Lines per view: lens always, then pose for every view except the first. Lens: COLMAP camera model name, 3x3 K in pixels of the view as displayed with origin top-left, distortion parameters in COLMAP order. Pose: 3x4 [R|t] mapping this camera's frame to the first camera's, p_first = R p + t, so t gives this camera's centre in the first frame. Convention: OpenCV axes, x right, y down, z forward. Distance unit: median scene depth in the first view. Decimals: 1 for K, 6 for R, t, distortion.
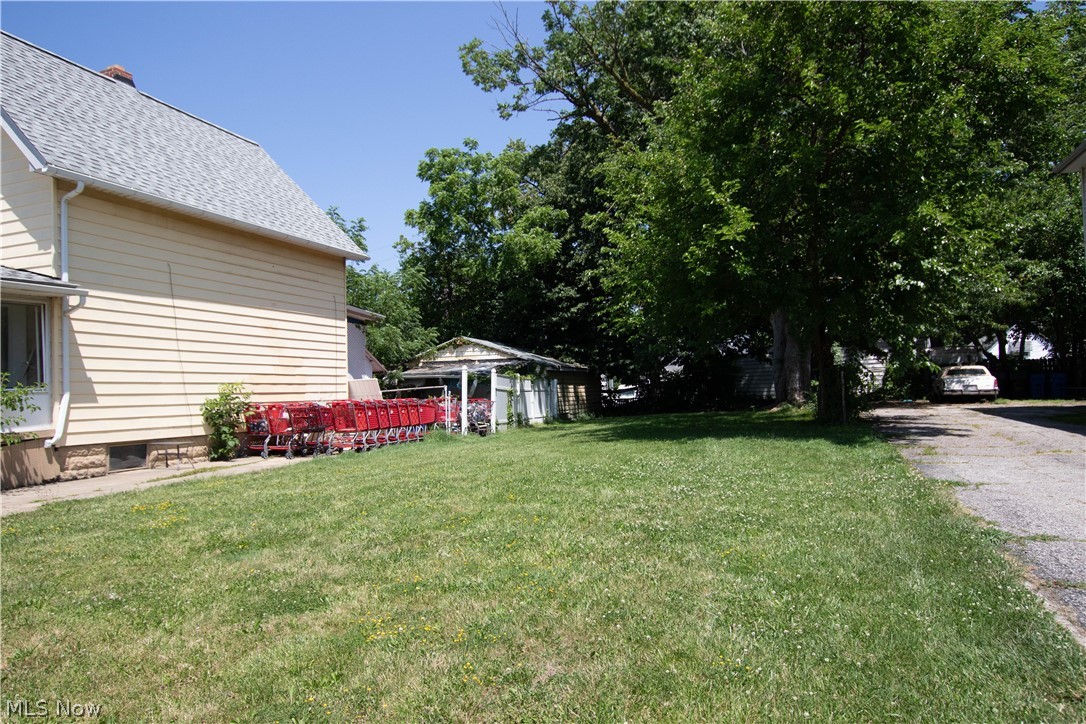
lens RADIAL K [[707.2, 0, 545.6], [0, 707.2, 363.7], [0, 0, 1]] dist [-0.010267, 0.003900]
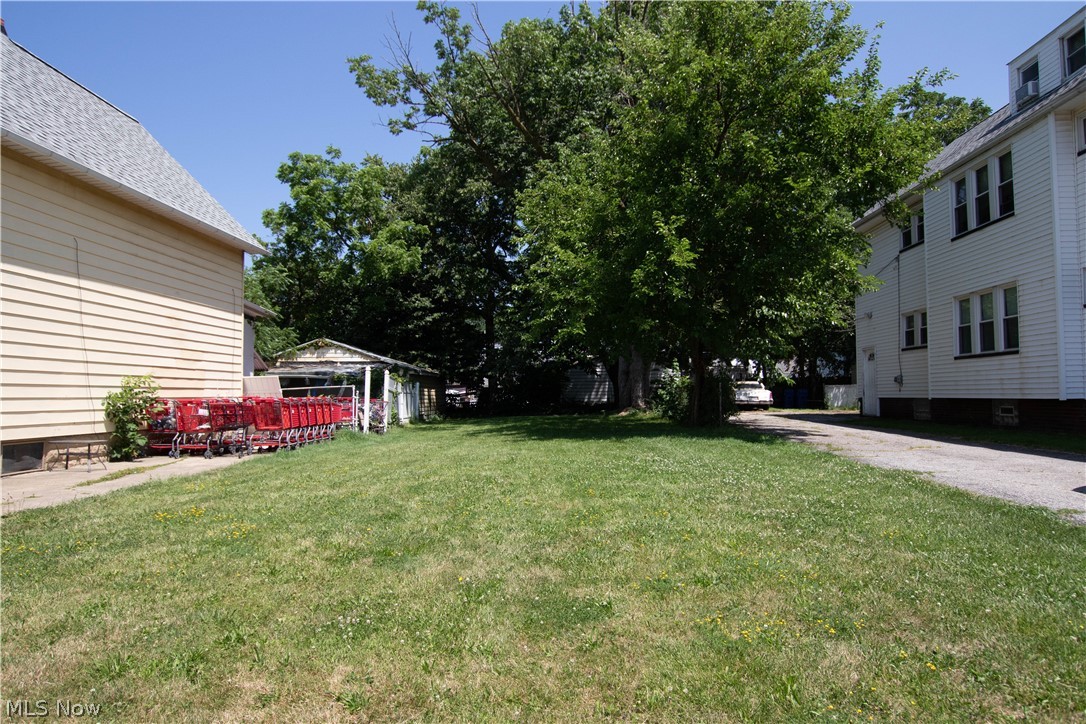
lens RADIAL K [[631.6, 0, 543.7], [0, 631.6, 363.6], [0, 0, 1]] dist [-0.011435, 0.003394]
pose [[0.950280, 0.038569, 0.308998, -0.120276], [-0.034544, 0.999232, -0.018490, 0.005256], [-0.309474, 0.006897, 0.950883, 0.038440]]
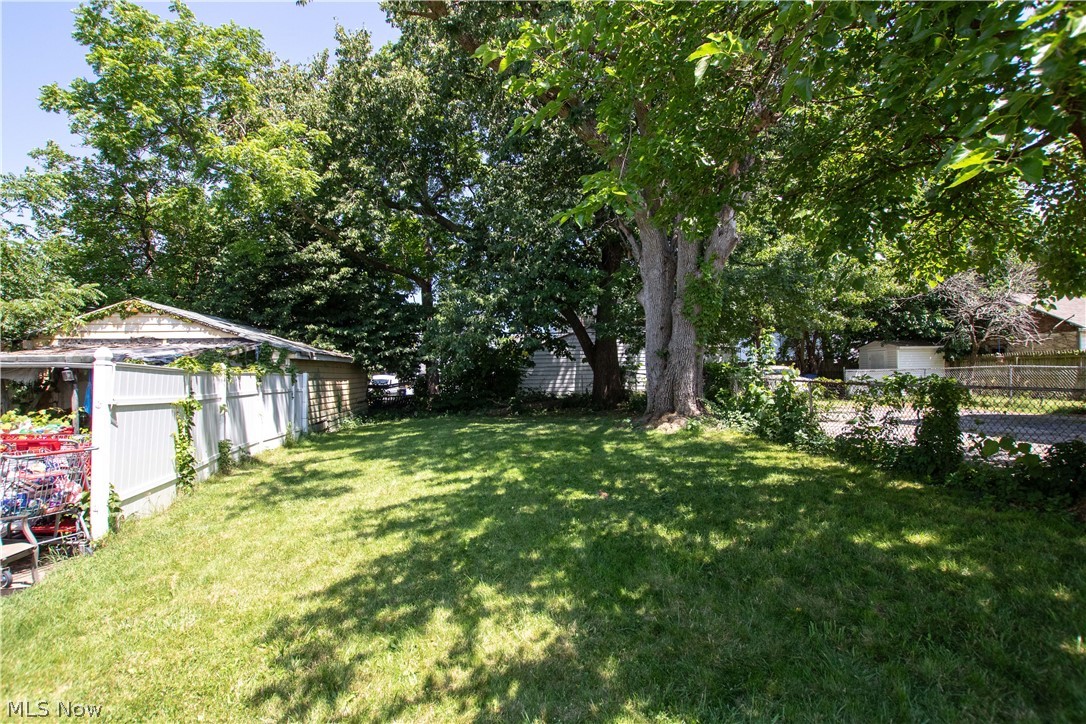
lens RADIAL K [[504.5, 0, 540.2], [0, 504.5, 371.0], [0, 0, 1]] dist [-0.027214, 0.000054]
pose [[0.901954, 0.016634, 0.431512, 0.011590], [-0.027398, 0.999449, 0.018742, 0.006906], [-0.430963, -0.028727, 0.901912, 0.589178]]
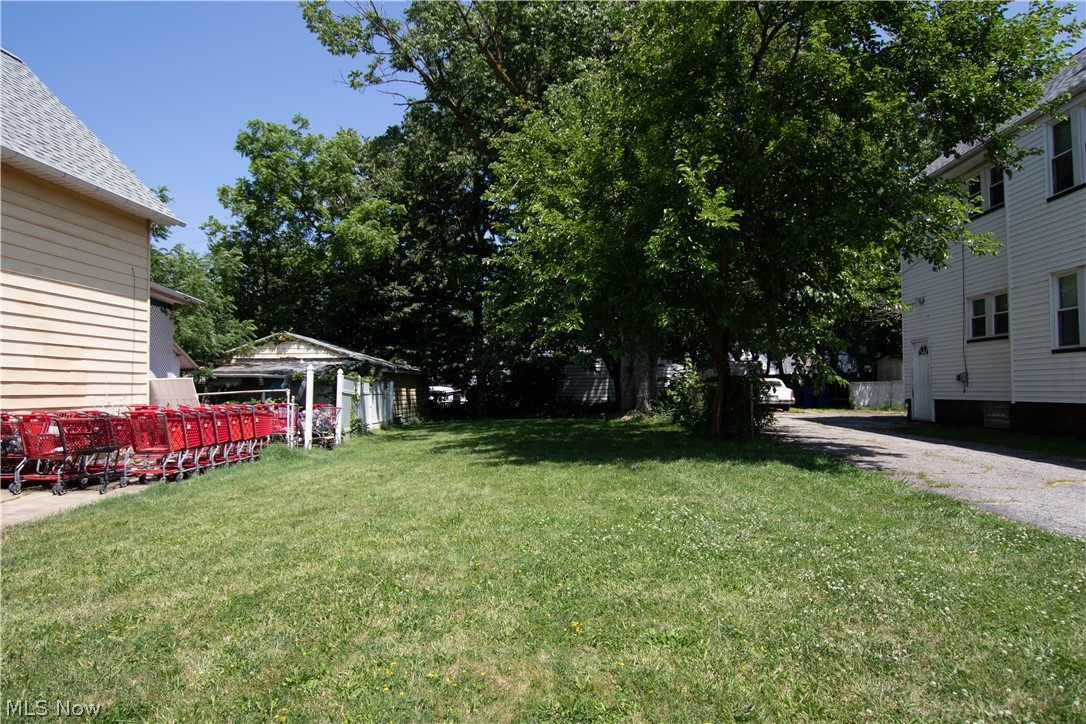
lens RADIAL K [[631.6, 0, 541.8], [0, 631.6, 367.4], [0, 0, 1]] dist [-0.011435, 0.003394]
pose [[0.951535, 0.029915, 0.306081, -0.063940], [-0.030141, 0.999538, -0.003990, 0.000358], [-0.306059, -0.005429, 0.951997, 0.166719]]
